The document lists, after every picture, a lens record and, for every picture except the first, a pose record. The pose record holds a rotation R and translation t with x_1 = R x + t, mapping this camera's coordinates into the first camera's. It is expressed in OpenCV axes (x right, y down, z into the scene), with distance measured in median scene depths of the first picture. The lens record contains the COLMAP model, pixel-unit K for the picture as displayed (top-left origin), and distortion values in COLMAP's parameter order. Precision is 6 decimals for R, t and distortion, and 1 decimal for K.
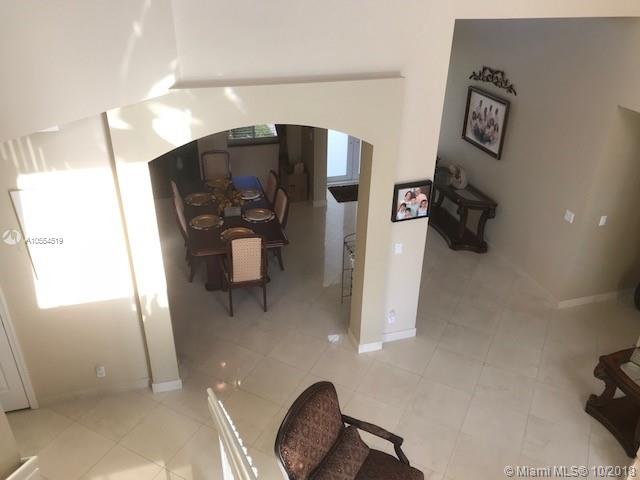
lens RADIAL K [[530.5, 0, 319.3], [0, 530.5, 239.3], [0, 0, 1]] dist [0.011010, 0.003115]
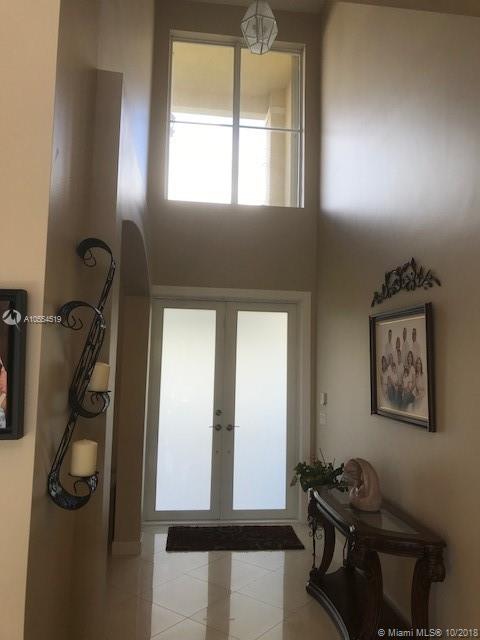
lens RADIAL K [[530.5, 0, 242.7], [0, 530.5, 319.8], [0, 0, 1]] dist [0.011010, 0.003115]
pose [[0.987532, -0.007775, -0.157227, 0.240560], [-0.079407, 0.837794, -0.540181, 0.024782], [0.135923, 0.545931, 0.826731, 0.534174]]
